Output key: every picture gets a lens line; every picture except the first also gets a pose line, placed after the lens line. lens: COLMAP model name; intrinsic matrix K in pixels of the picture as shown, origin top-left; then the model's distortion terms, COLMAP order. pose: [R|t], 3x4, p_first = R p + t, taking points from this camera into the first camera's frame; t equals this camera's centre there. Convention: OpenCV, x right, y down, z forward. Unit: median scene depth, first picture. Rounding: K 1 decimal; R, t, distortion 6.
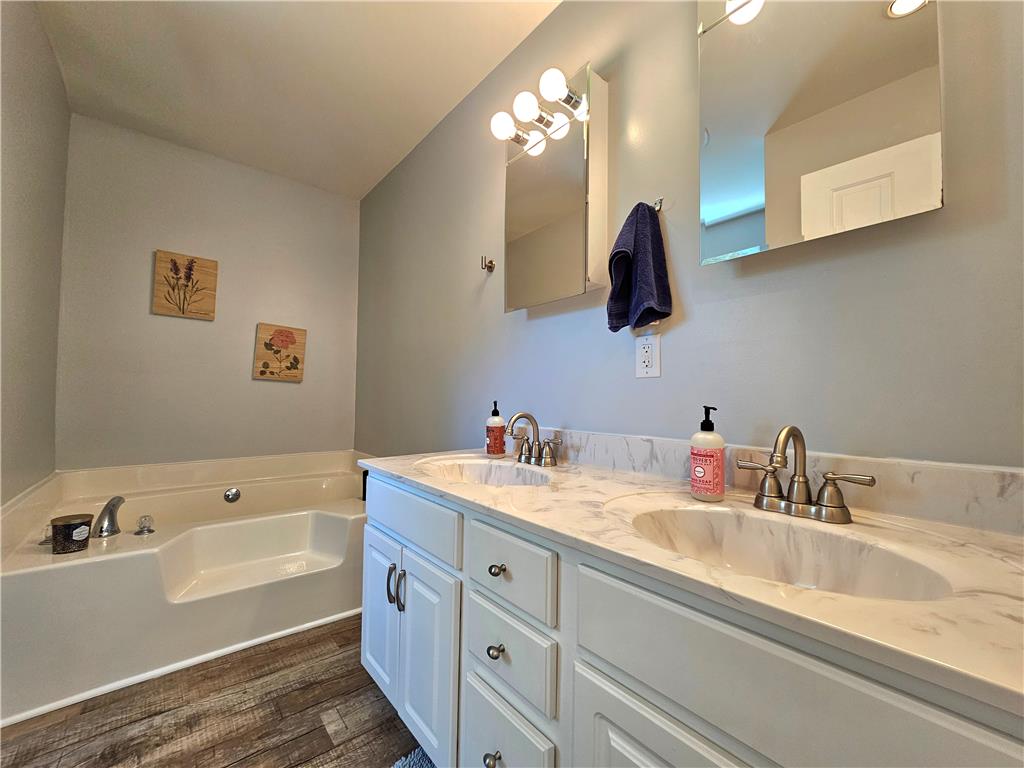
lens RADIAL K [[415.7, 0, 514.4], [0, 415.7, 386.6], [0, 0, 1]] dist [-0.000191, -0.001329]
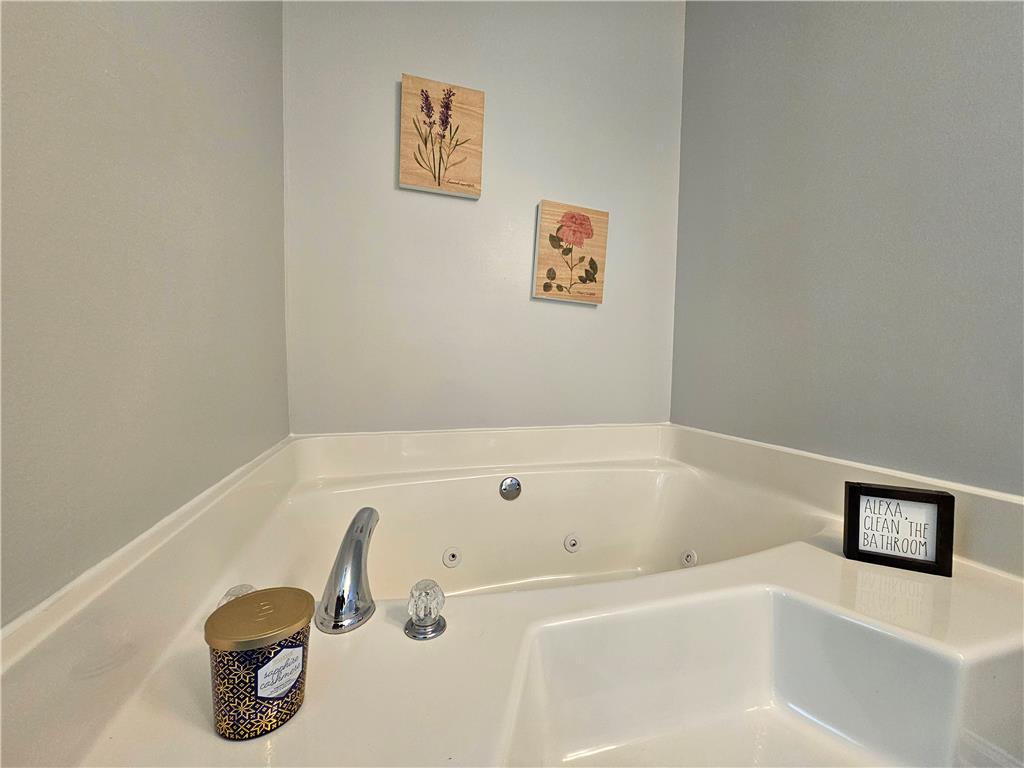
lens RADIAL K [[415.7, 0, 515.5], [0, 415.7, 382.4], [0, 0, 1]] dist [-0.000191, -0.001329]
pose [[0.920485, 0.015839, -0.390457, -0.442158], [0.008999, 0.998054, 0.061701, 0.069995], [0.390675, -0.060309, 0.918551, 0.459074]]
